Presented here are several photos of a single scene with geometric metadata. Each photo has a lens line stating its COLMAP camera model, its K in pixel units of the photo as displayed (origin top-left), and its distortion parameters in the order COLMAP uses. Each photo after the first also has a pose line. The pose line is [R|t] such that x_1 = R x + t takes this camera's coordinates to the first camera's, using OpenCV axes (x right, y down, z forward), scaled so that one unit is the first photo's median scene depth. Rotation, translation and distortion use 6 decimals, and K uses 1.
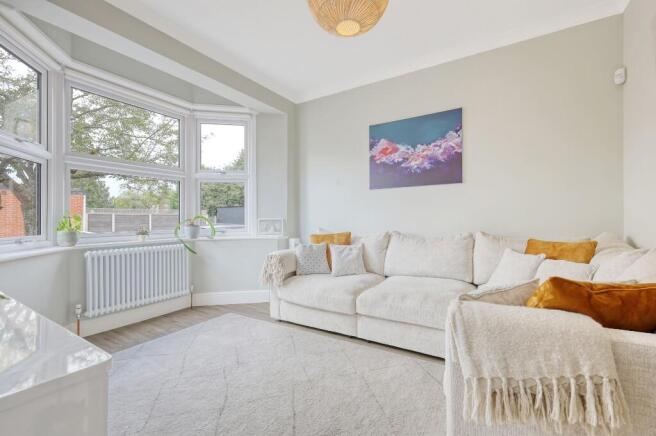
lens RADIAL K [[292.0, 0, 325.8], [0, 292.0, 217.3], [0, 0, 1]] dist [0.000297, 0.000743]
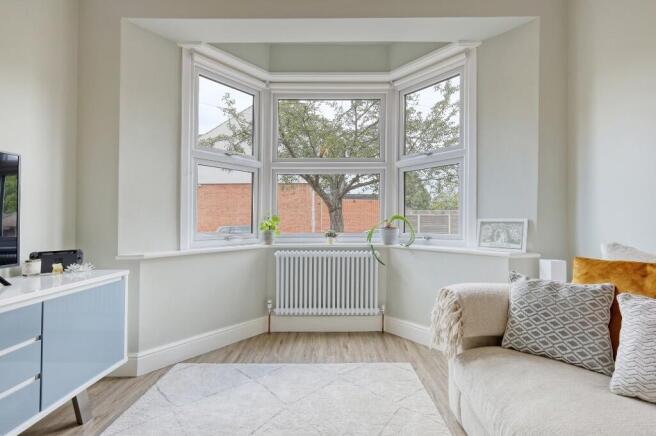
lens RADIAL K [[292.0, 0, 305.8], [0, 292.0, 220.9], [0, 0, 1]] dist [0.000297, 0.000743]
pose [[0.529359, 0.004800, -0.848384, 0.103846], [0.004301, 0.999956, 0.008342, 0.000936], [0.848387, -0.008065, 0.529315, 0.443528]]
